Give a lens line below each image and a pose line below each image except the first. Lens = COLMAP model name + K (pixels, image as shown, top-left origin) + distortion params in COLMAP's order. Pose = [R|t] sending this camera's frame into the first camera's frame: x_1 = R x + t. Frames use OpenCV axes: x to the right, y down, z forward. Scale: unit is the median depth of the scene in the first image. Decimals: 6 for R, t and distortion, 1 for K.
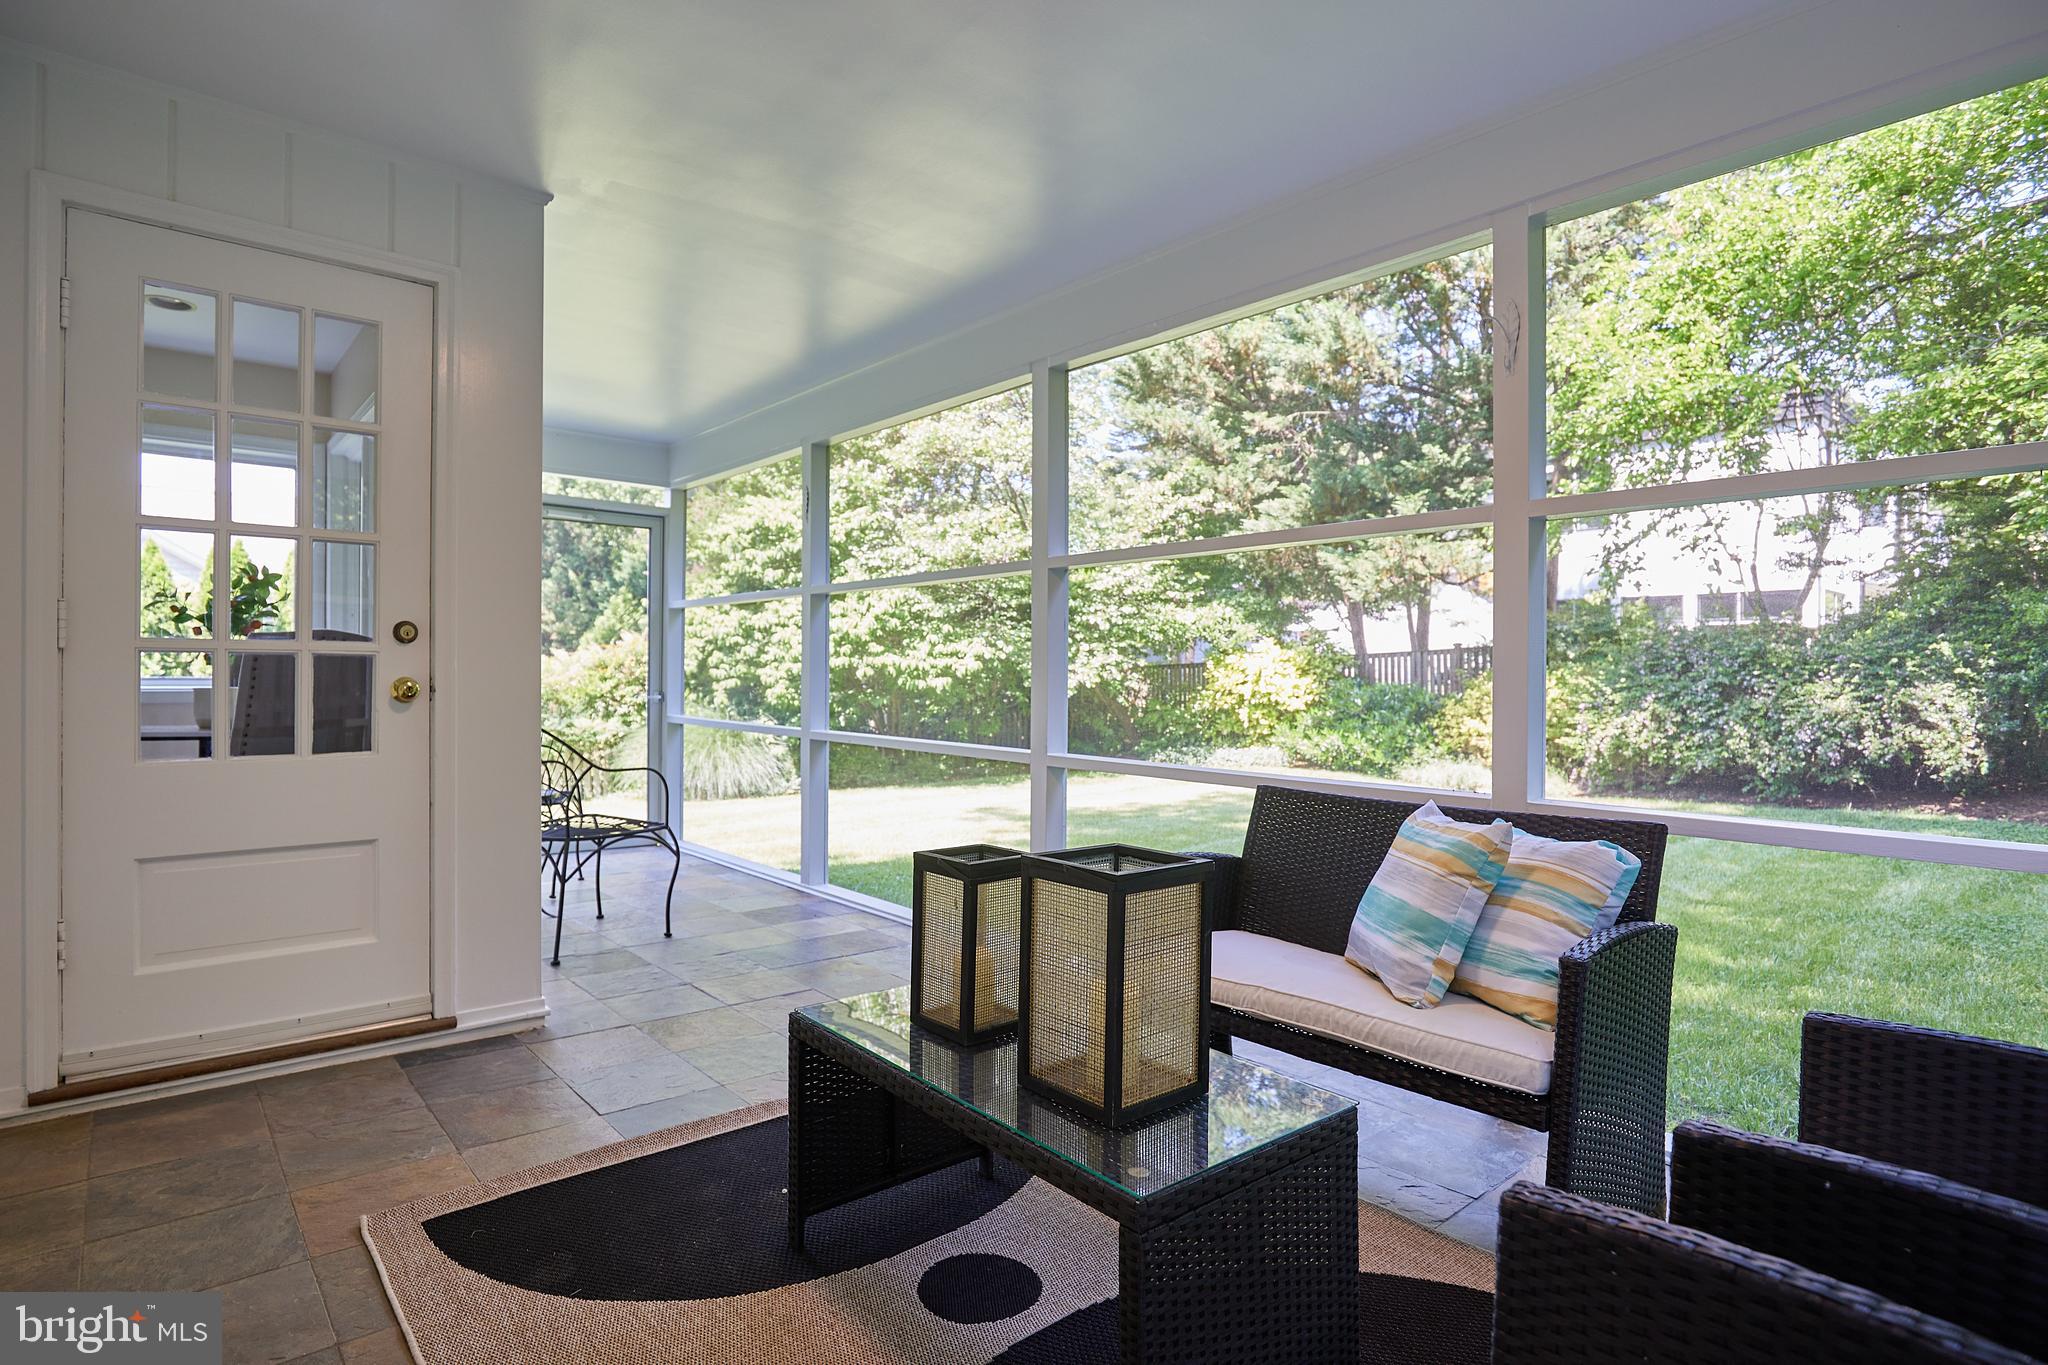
lens RADIAL K [[1074.8, 0, 1022.8], [0, 1074.8, 683.9], [0, 0, 1]] dist [-0.024881, 0.005691]
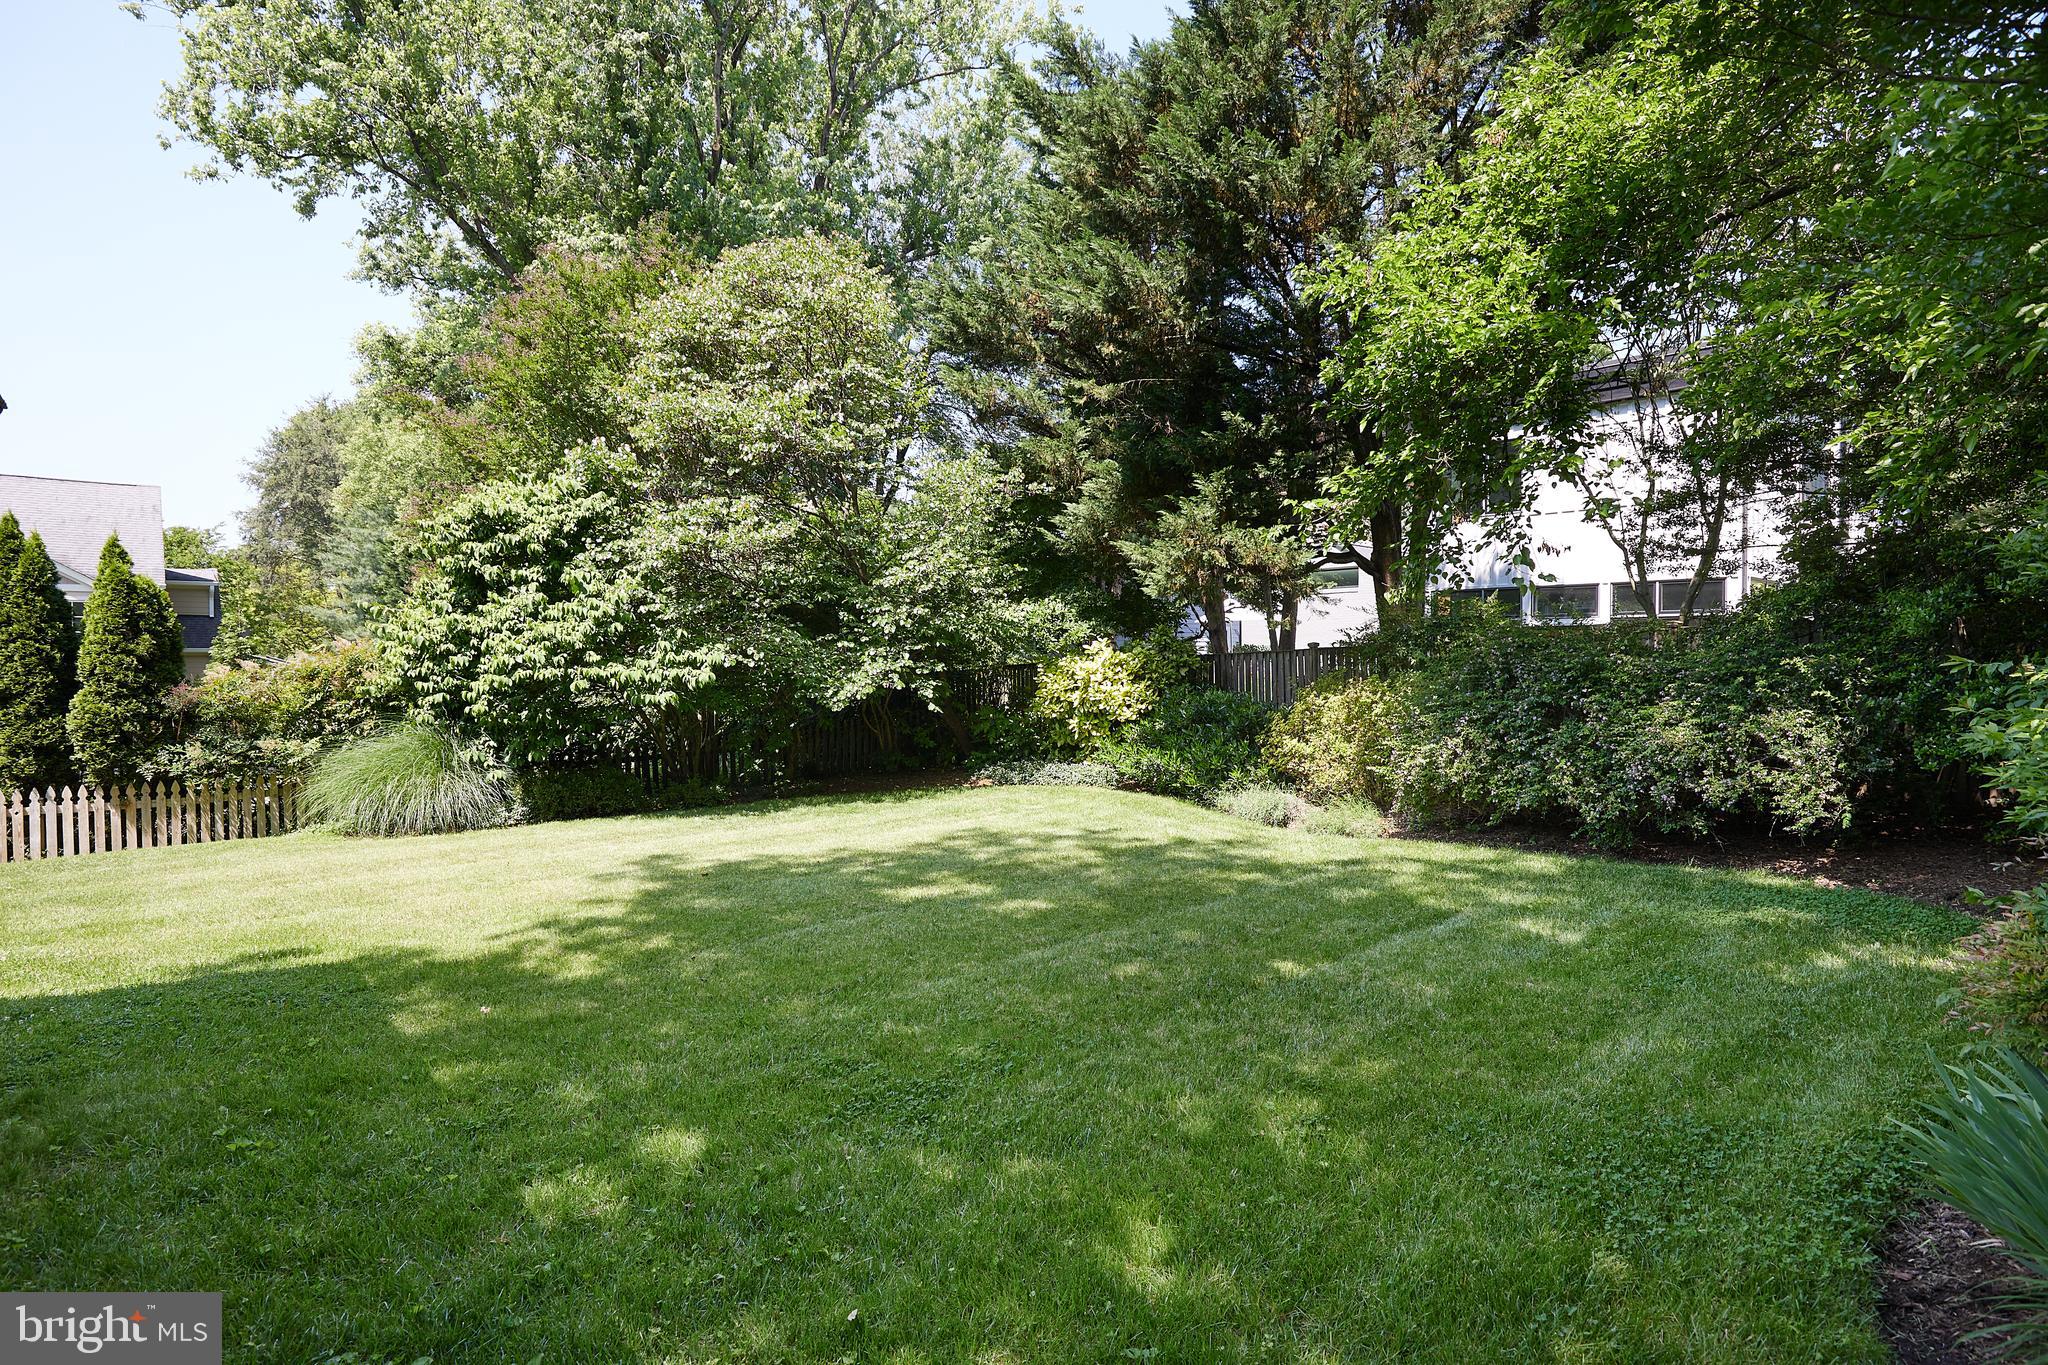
lens RADIAL K [[1074.8, 0, 1022.8], [0, 1074.8, 687.0], [0, 0, 1]] dist [-0.024881, 0.005691]
pose [[0.999977, -0.004758, -0.004848, 0.216233], [0.004843, 0.999833, 0.017630, -0.023605], [0.004763, -0.017653, 0.999833, 0.155292]]
